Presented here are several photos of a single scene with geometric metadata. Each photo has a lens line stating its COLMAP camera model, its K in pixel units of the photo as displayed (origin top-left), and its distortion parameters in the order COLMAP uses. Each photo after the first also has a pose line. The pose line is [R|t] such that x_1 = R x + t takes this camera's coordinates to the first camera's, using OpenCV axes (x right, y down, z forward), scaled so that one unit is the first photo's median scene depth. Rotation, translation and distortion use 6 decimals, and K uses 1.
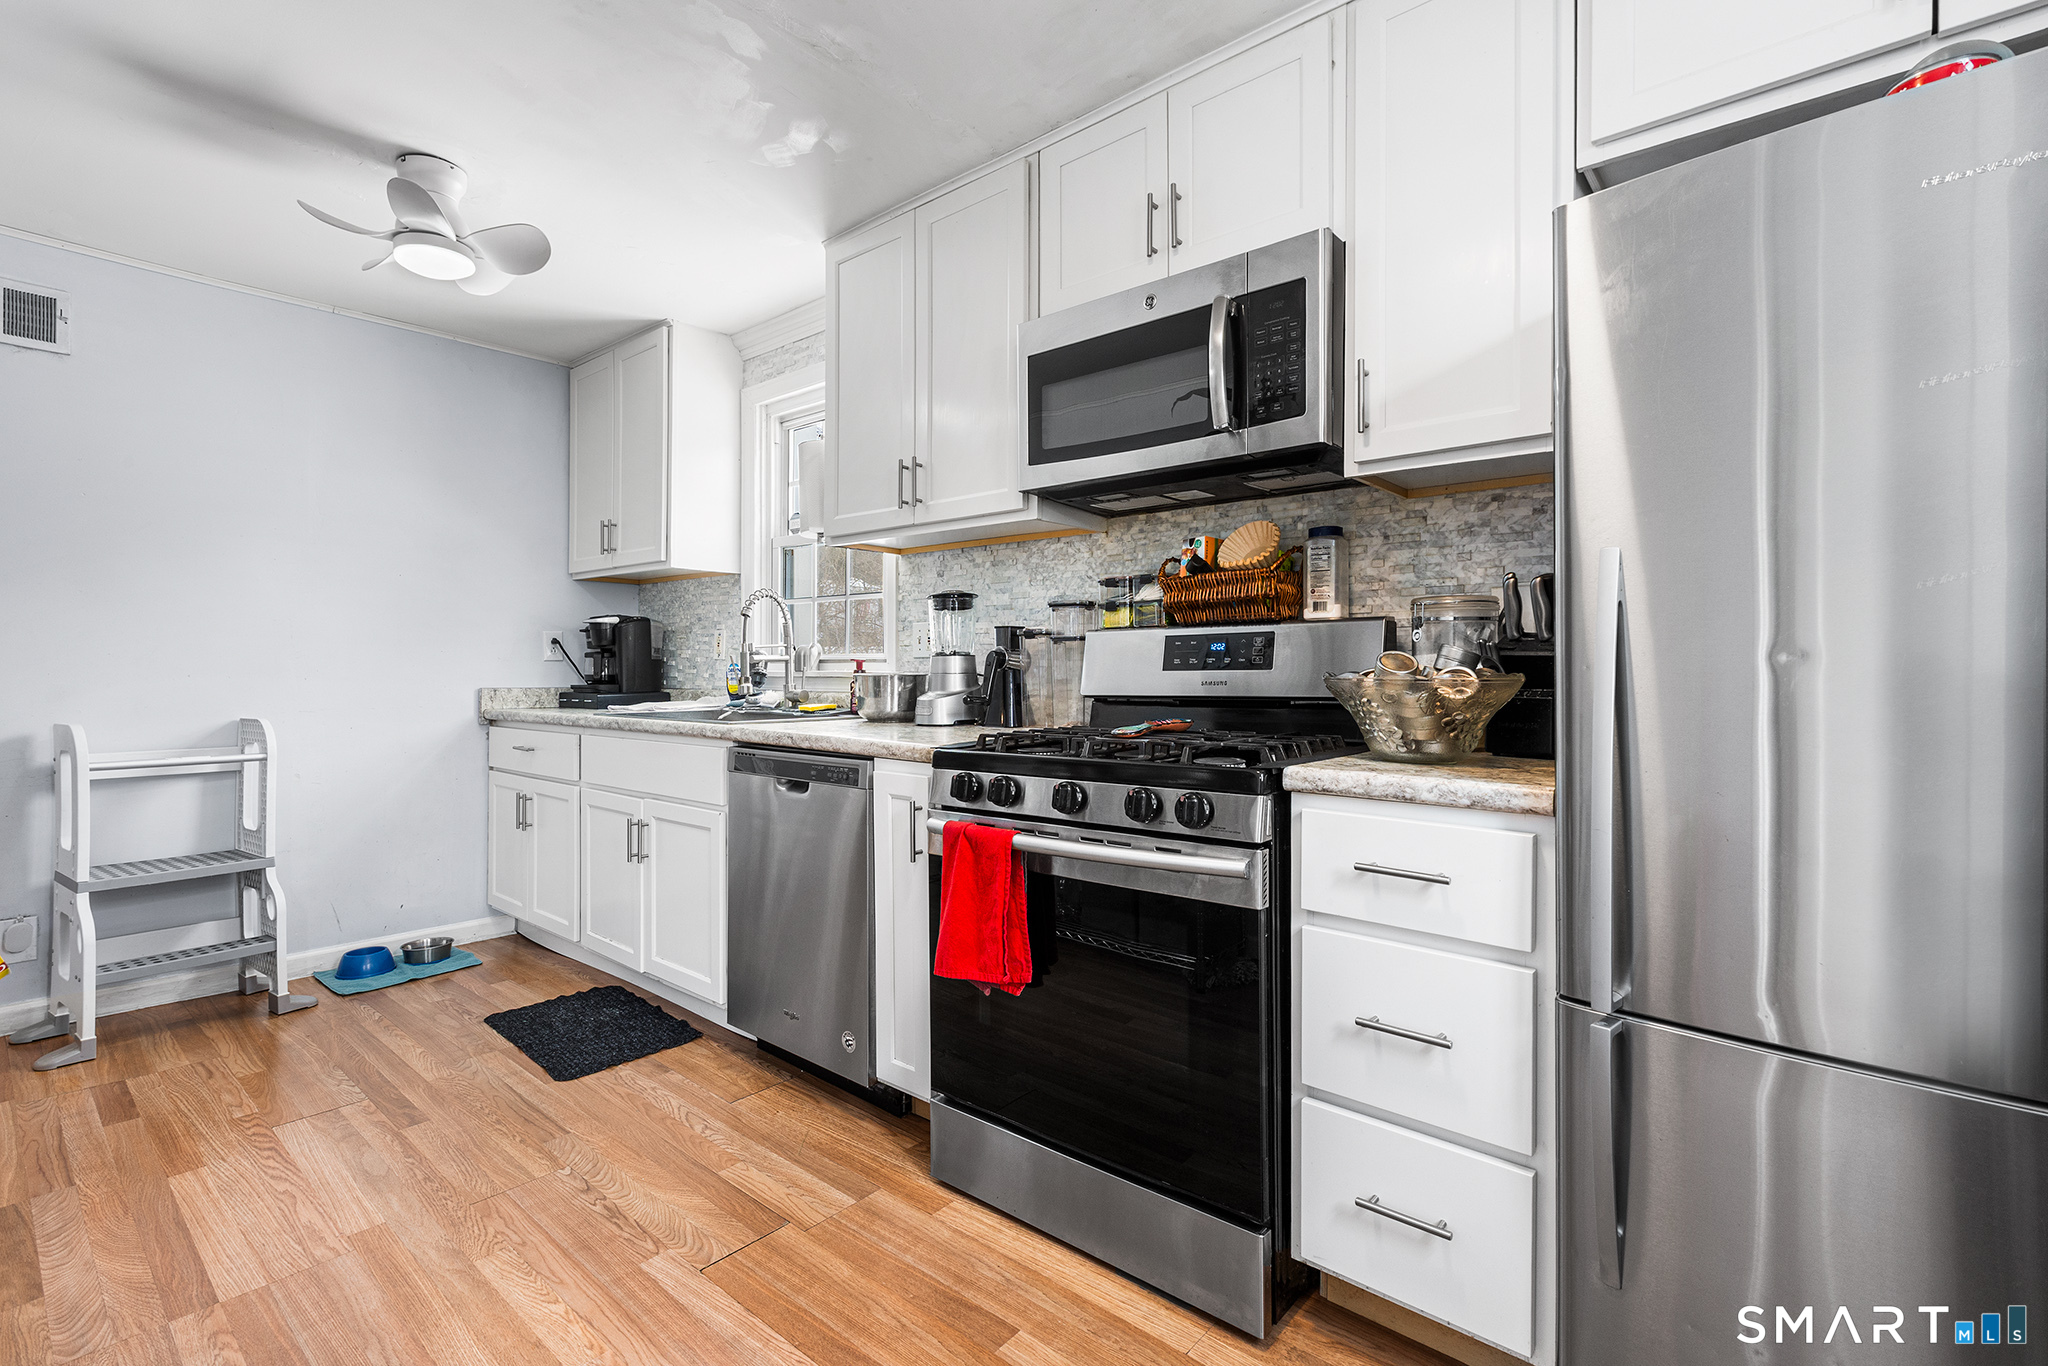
lens RADIAL K [[924.5, 0, 1005.8], [0, 924.5, 676.0], [0, 0, 1]] dist [0.001568, -0.001101]
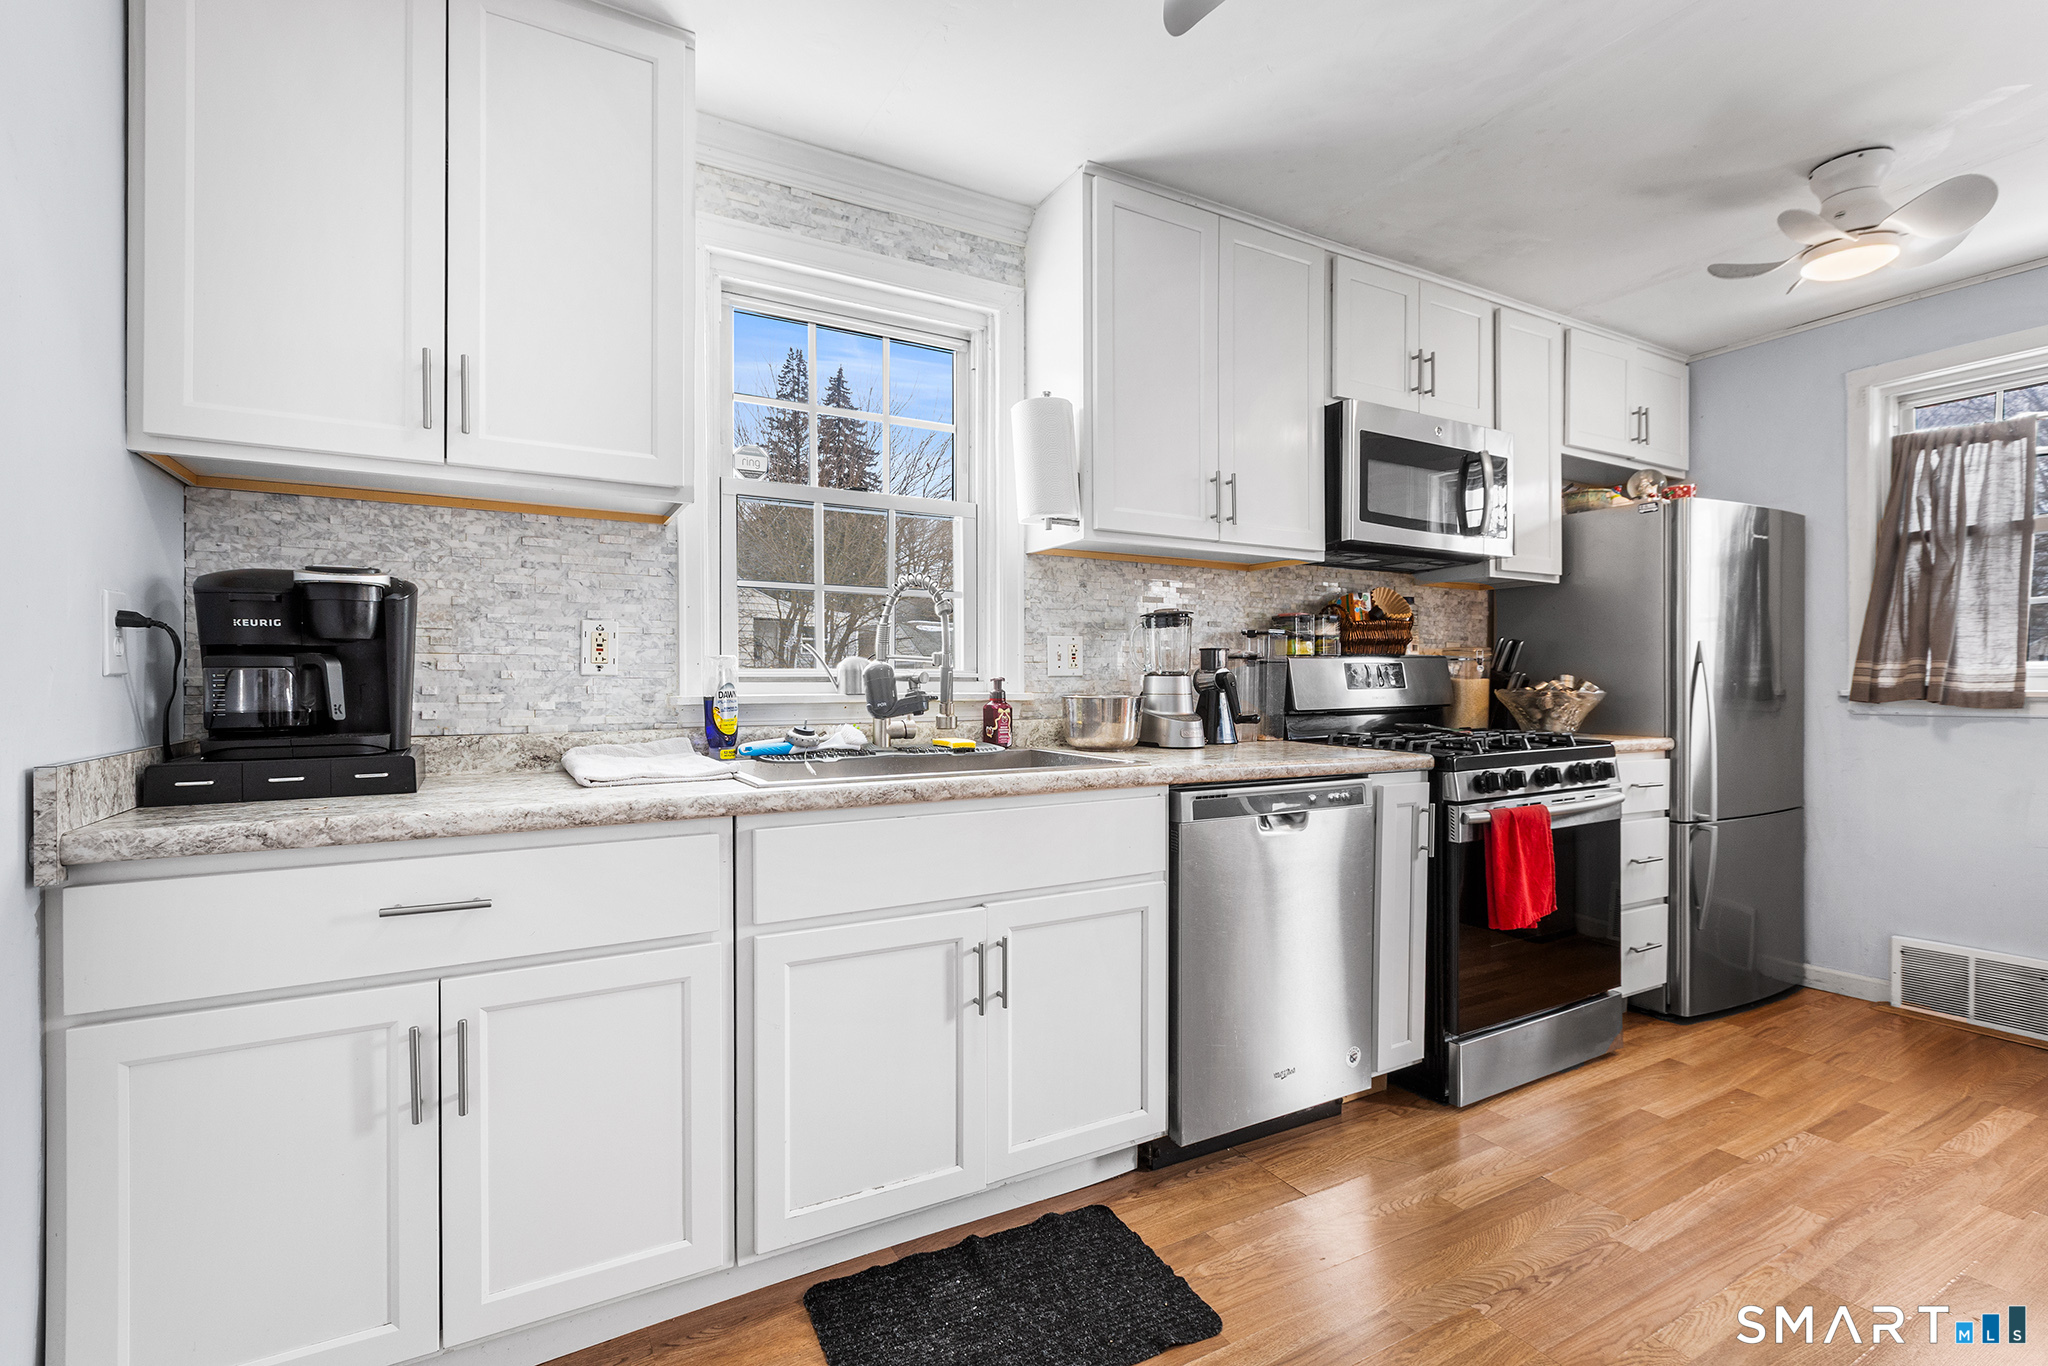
lens RADIAL K [[924.5, 0, 1015.9], [0, 924.5, 690.7], [0, 0, 1]] dist [0.001568, -0.001101]
pose [[0.338544, -0.010617, 0.940891, -1.056538], [0.007462, 0.999935, 0.008598, -0.016199], [-0.940921, 0.004110, 0.338602, 0.848952]]
